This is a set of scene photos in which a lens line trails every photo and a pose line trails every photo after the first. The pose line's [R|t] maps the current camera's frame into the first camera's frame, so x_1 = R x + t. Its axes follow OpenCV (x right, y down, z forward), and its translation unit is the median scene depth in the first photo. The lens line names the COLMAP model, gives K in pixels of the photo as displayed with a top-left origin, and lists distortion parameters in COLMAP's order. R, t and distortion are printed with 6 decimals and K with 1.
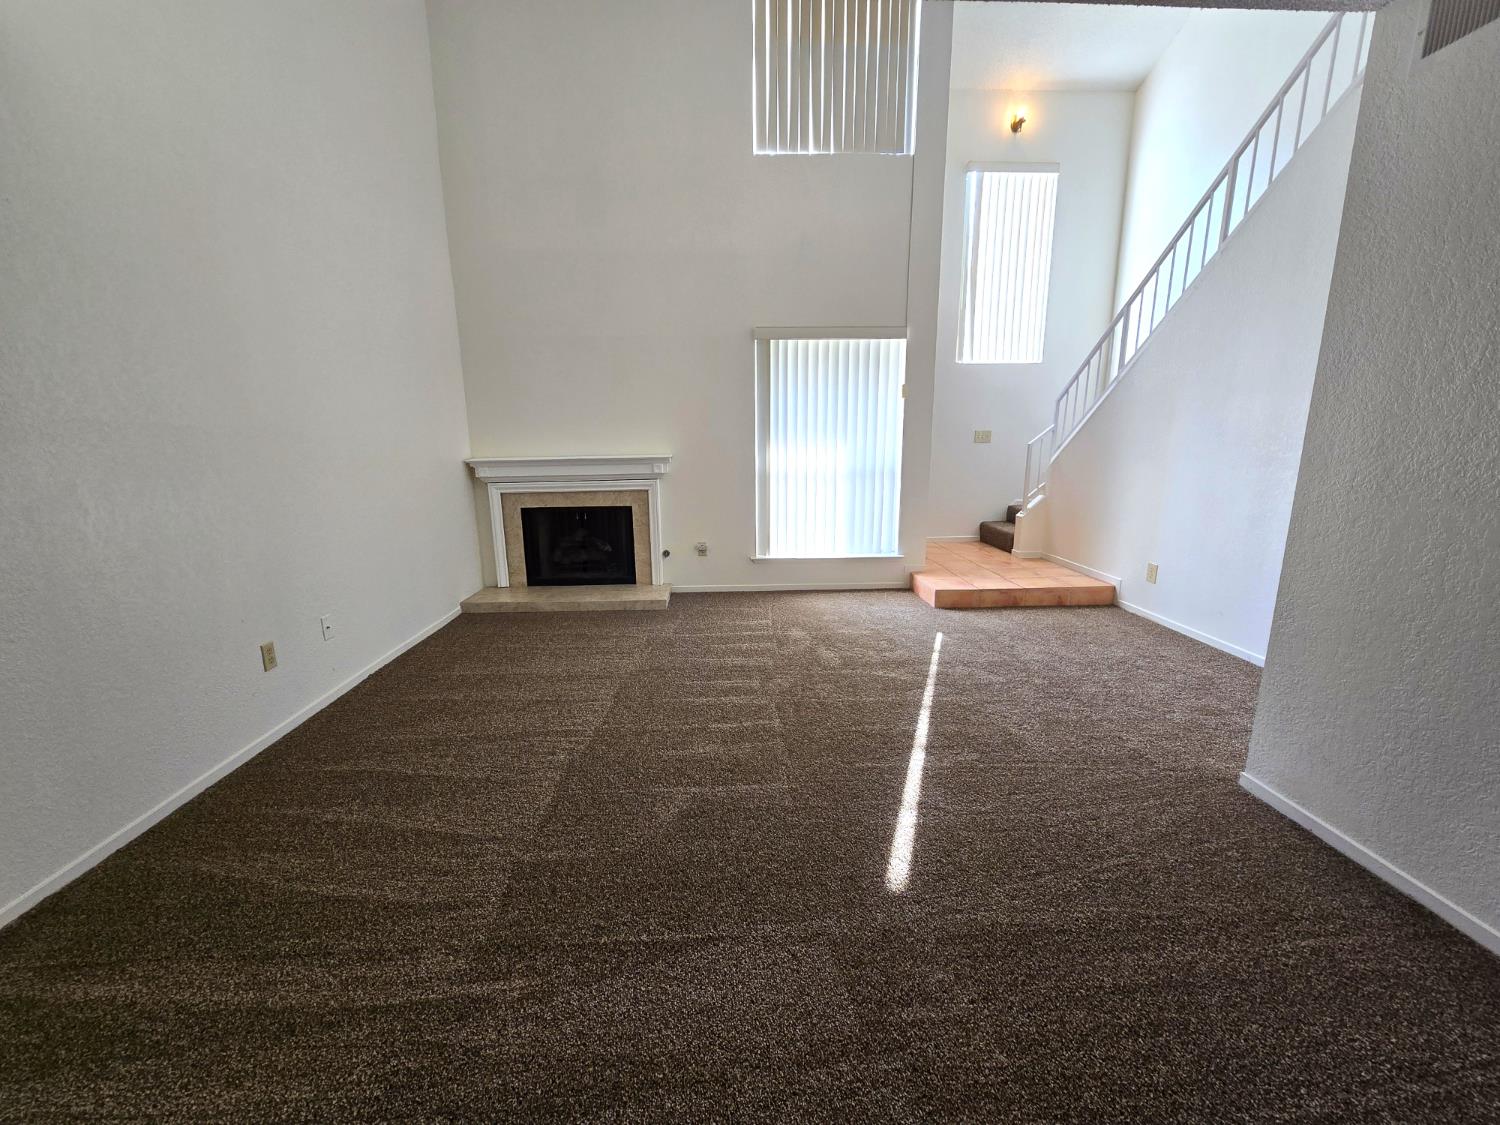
lens RADIAL K [[616.7, 0, 731.8], [0, 616.7, 568.7], [0, 0, 1]] dist [-0.004621, 0.000036]
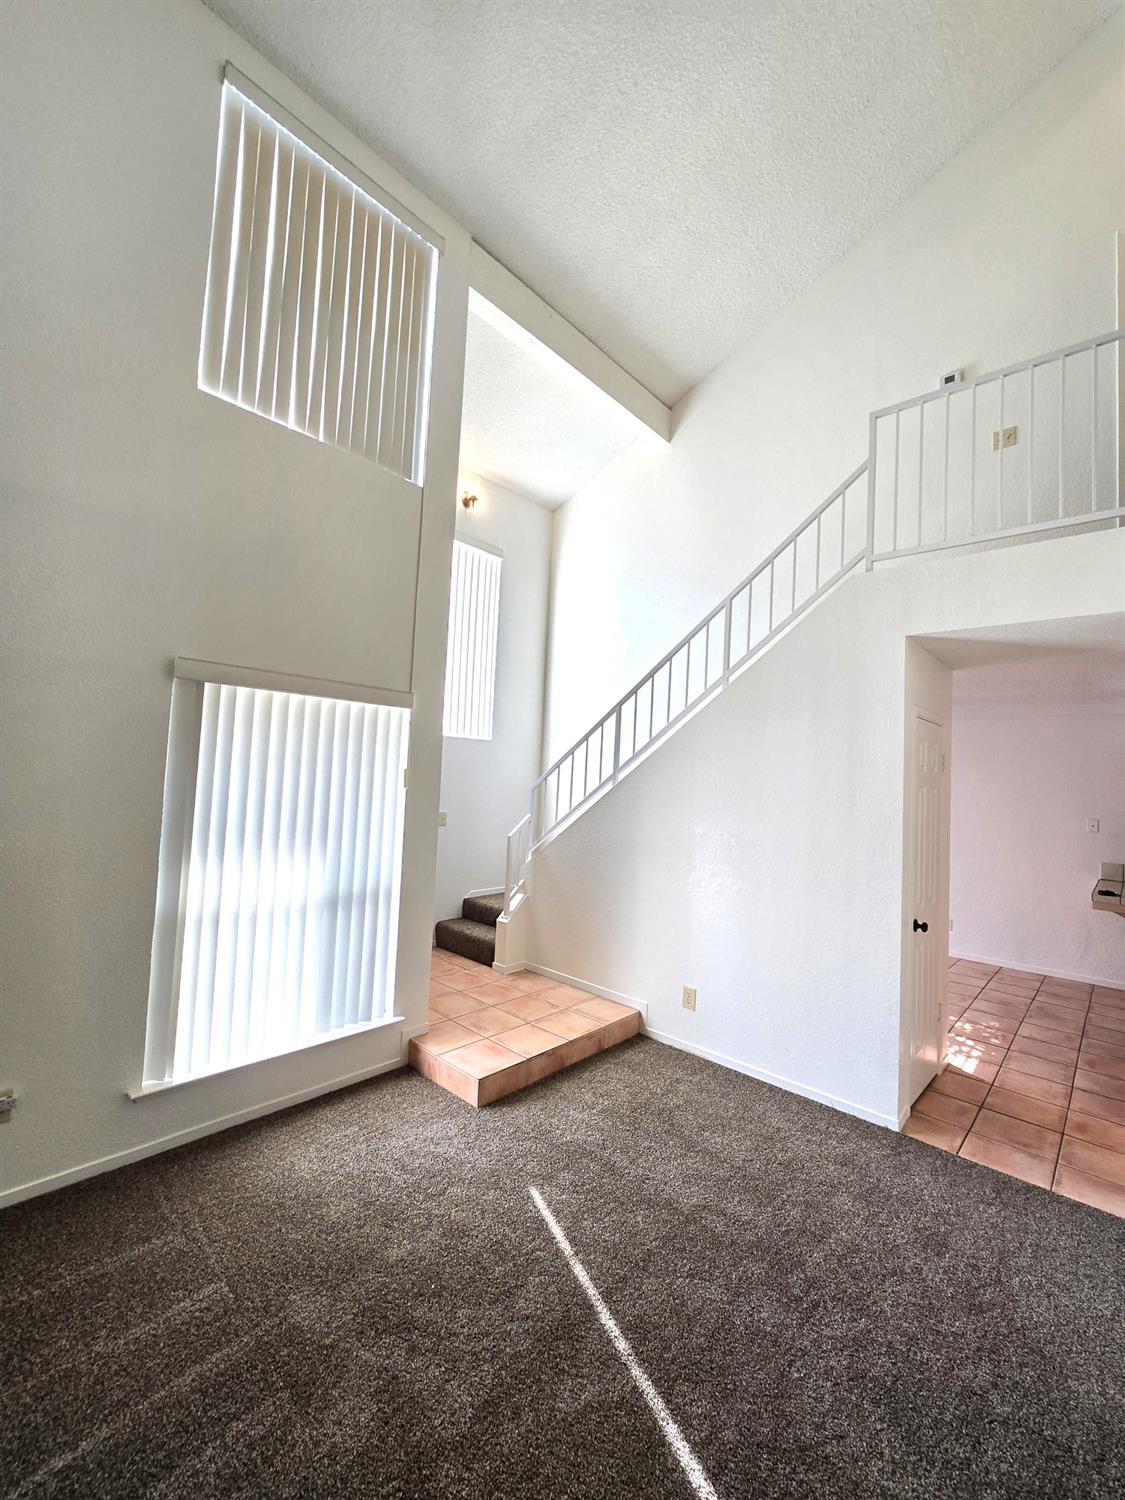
lens RADIAL K [[616.7, 0, 563.5], [0, 616.7, 742.8], [0, 0, 1]] dist [-0.004621, 0.000036]
pose [[0.694975, 0.081956, 0.714348, -0.111468], [0.097750, 0.973491, -0.206785, -0.172701], [-0.712359, 0.213538, 0.668541, 0.409593]]
